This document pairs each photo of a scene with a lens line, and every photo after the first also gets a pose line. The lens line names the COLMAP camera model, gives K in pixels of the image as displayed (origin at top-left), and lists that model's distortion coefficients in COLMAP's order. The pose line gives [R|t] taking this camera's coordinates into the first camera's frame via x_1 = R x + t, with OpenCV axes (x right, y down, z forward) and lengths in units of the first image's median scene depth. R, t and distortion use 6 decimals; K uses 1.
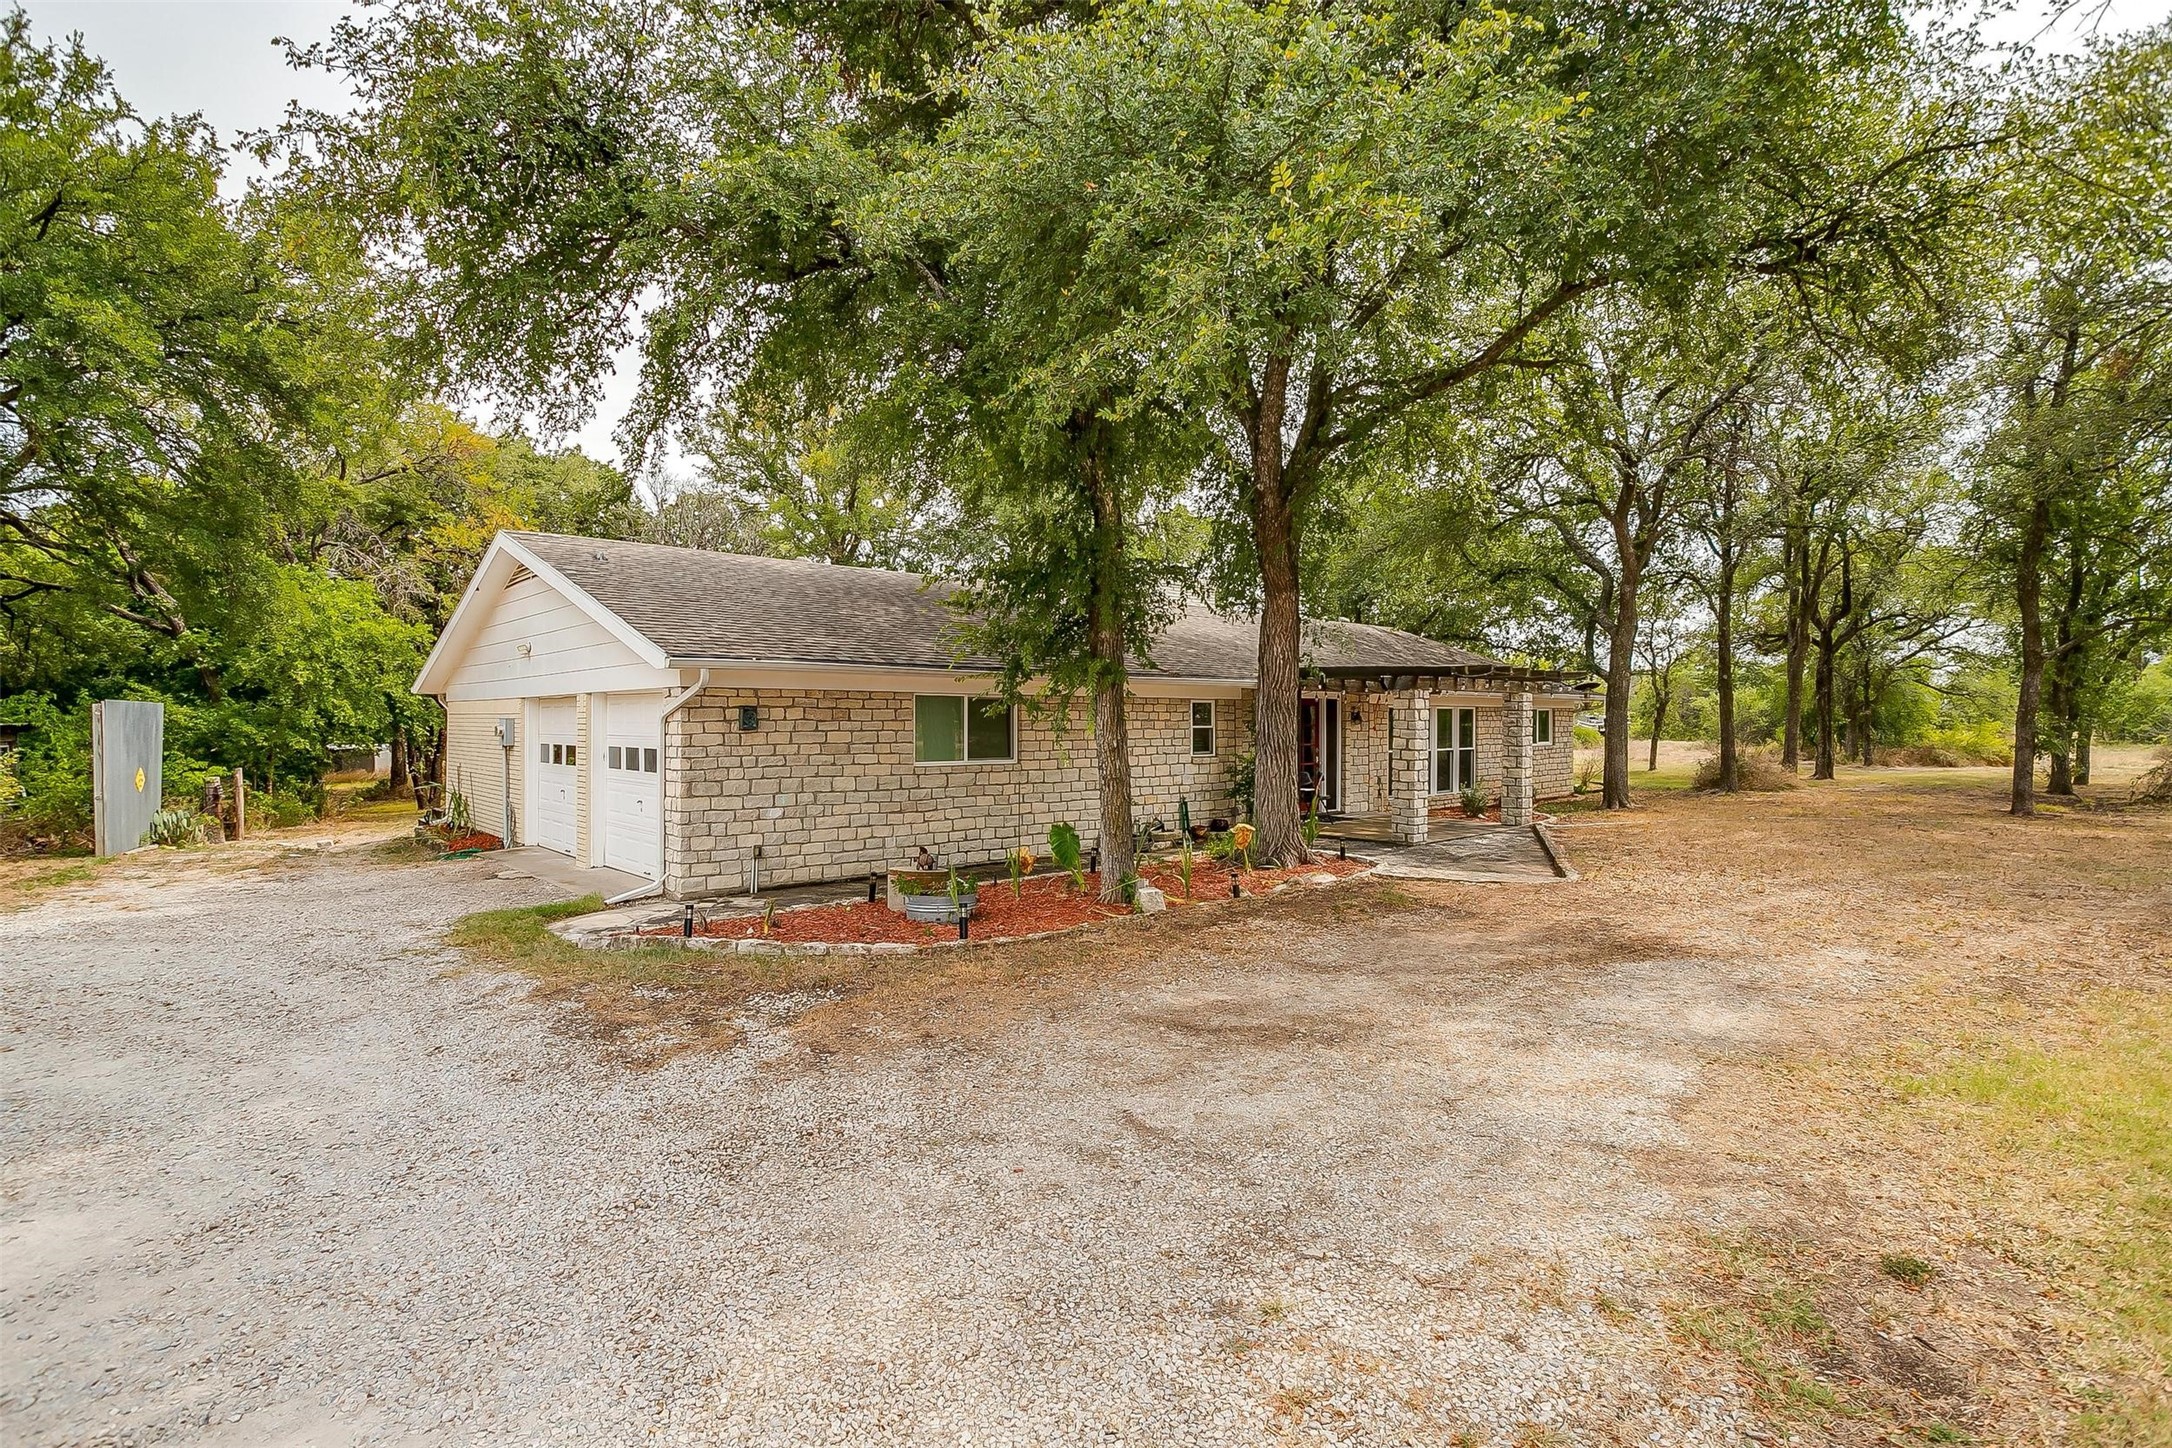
lens RADIAL K [[1055.3, 0, 1089.5], [0, 1055.3, 724.7], [0, 0, 1]] dist [-0.063760, 0.040686]
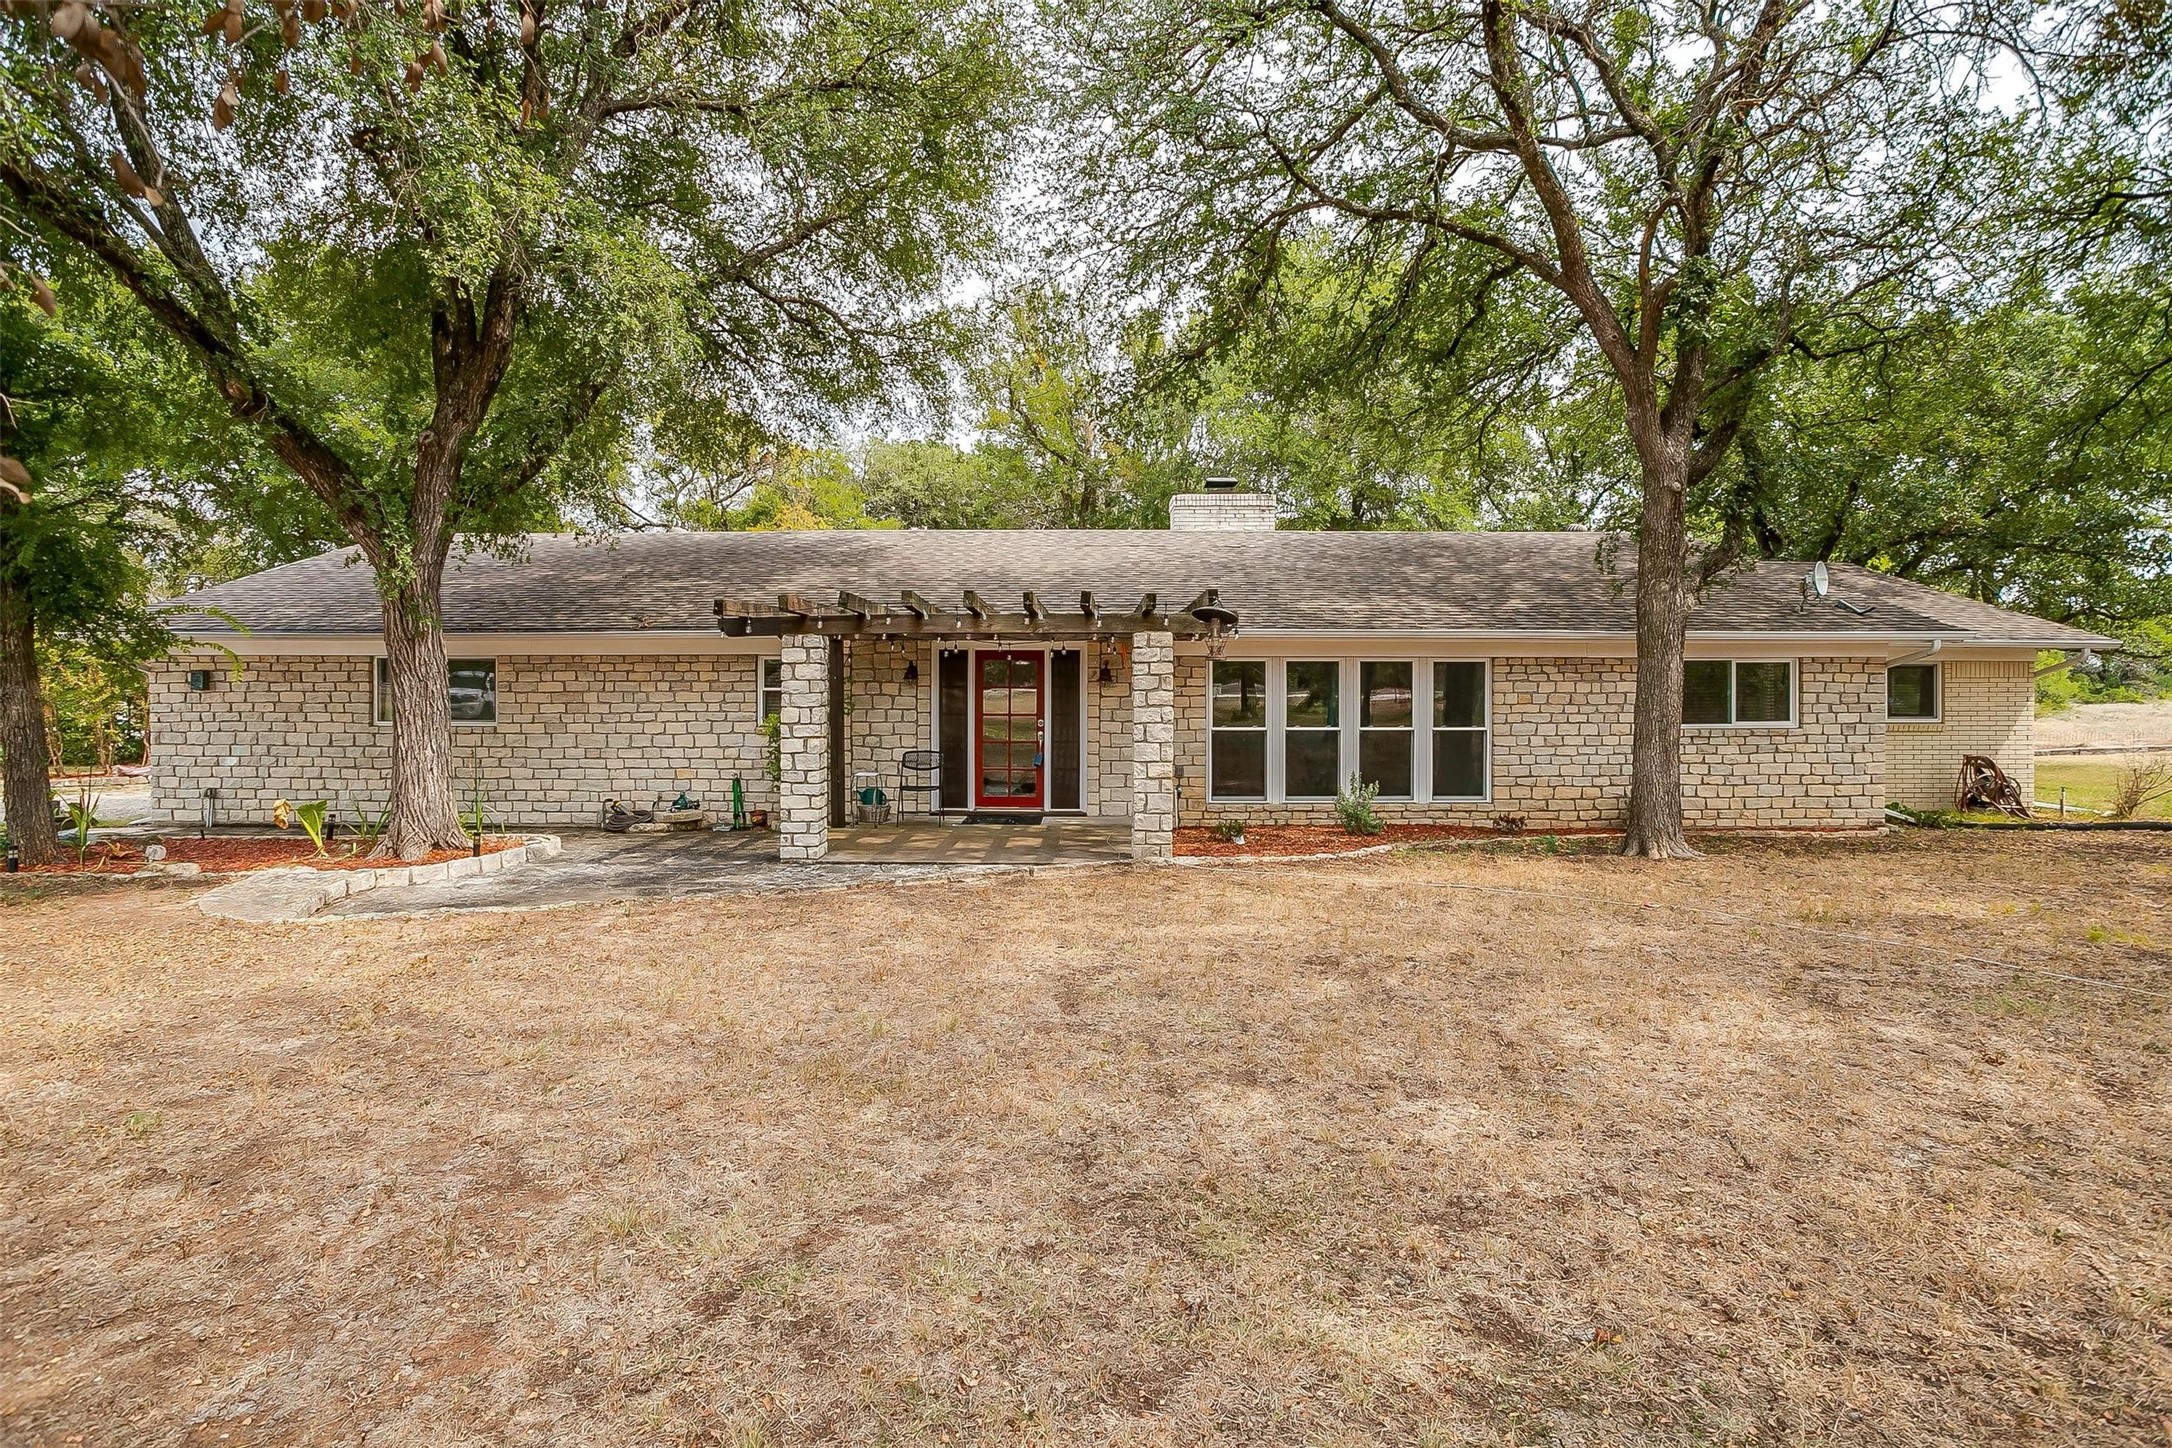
lens RADIAL K [[1055.3, 0, 1089.5], [0, 1055.3, 724.7], [0, 0, 1]] dist [-0.063760, 0.040686]
pose [[0.729439, 0.021738, -0.683700, 1.155887], [-0.002309, 0.999567, 0.029317, 0.007354], [0.684042, -0.019806, 0.729174, 0.798451]]
